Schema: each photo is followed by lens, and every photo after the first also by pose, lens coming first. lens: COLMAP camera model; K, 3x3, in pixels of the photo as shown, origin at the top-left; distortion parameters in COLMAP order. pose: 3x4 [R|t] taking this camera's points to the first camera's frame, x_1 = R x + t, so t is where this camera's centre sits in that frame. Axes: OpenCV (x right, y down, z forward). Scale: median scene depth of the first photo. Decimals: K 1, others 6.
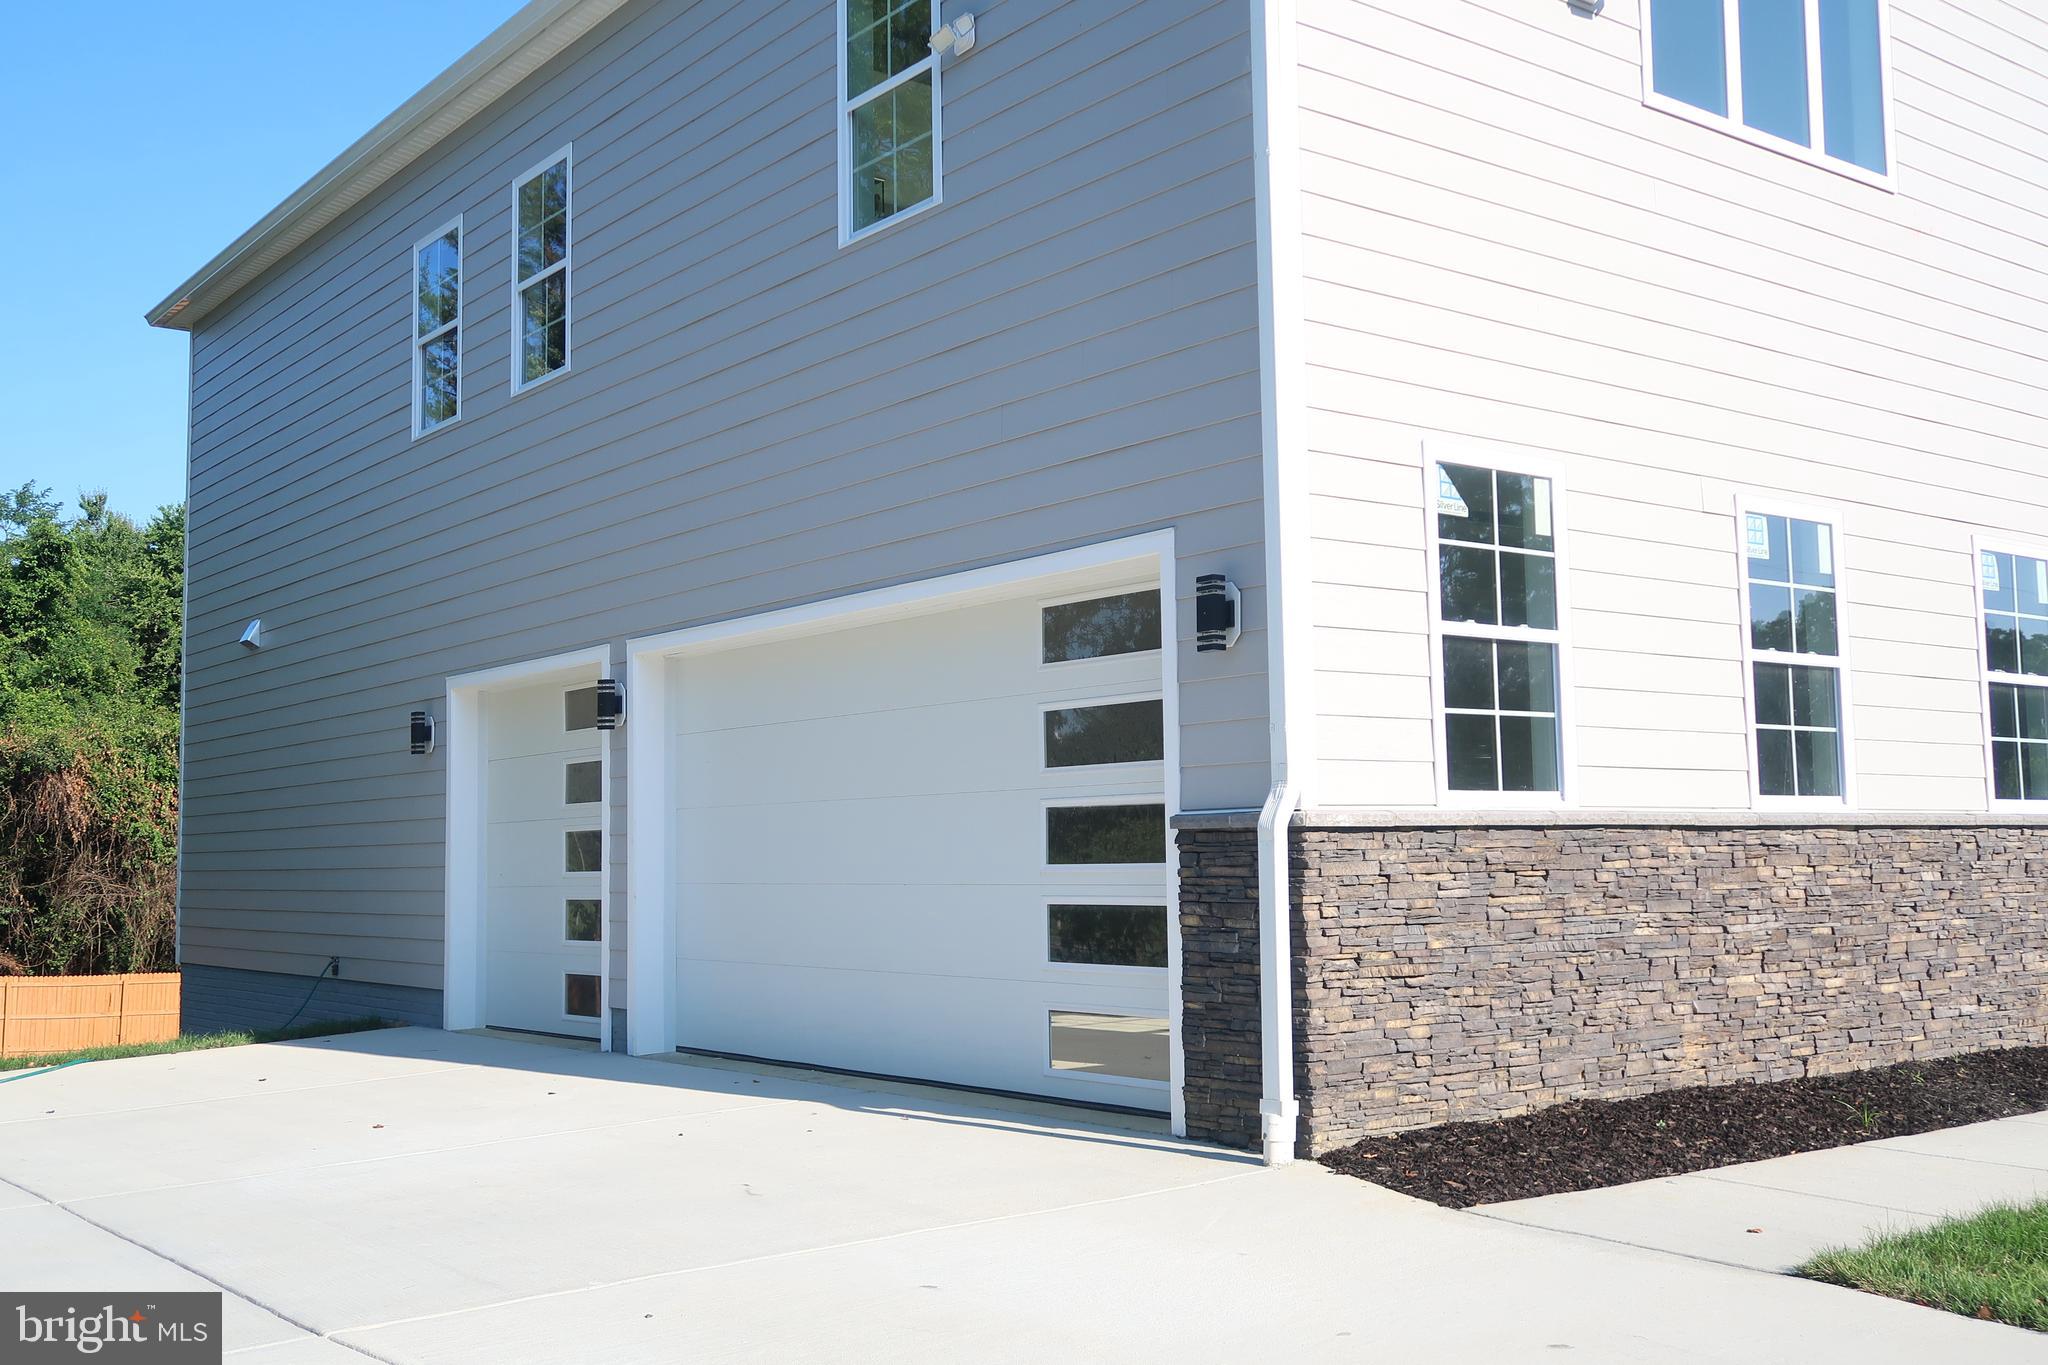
lens RADIAL K [[1994.3, 0, 1024.0], [0, 1994.3, 682.5], [0, 0, 1]] dist [0.030446, 0.009253]
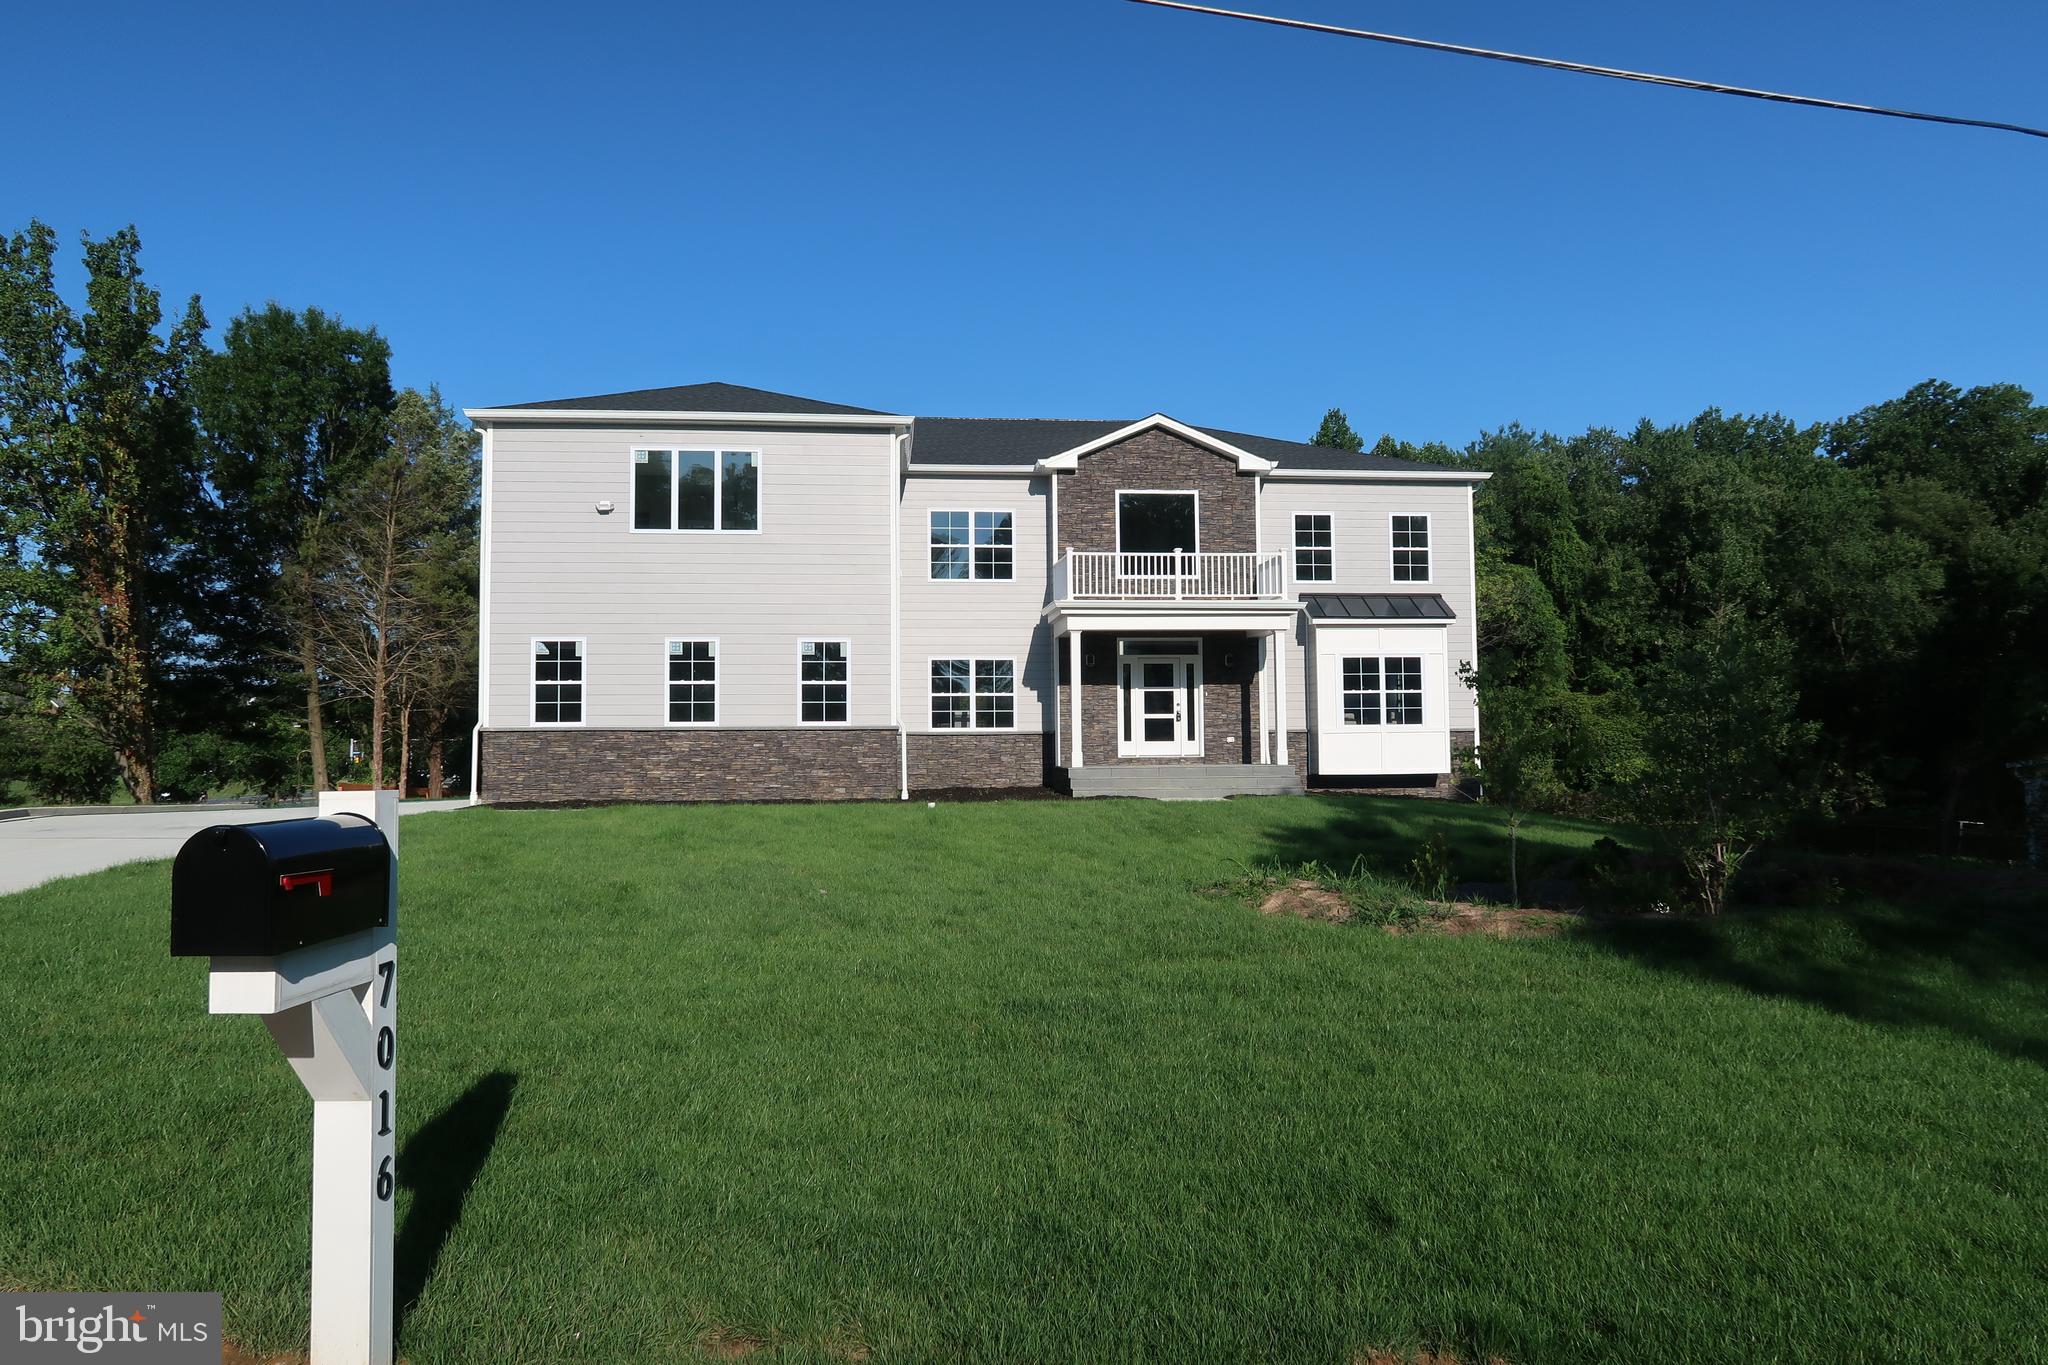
lens RADIAL K [[1422.8, 0, 1016.1], [0, 1422.8, 670.7], [0, 0, 1]] dist [-0.009382, -0.002342]
pose [[0.844834, -0.022718, -0.534546, 2.481214], [0.040194, 0.998970, 0.021071, -0.070296], [0.533517, -0.039287, 0.844877, -0.897425]]
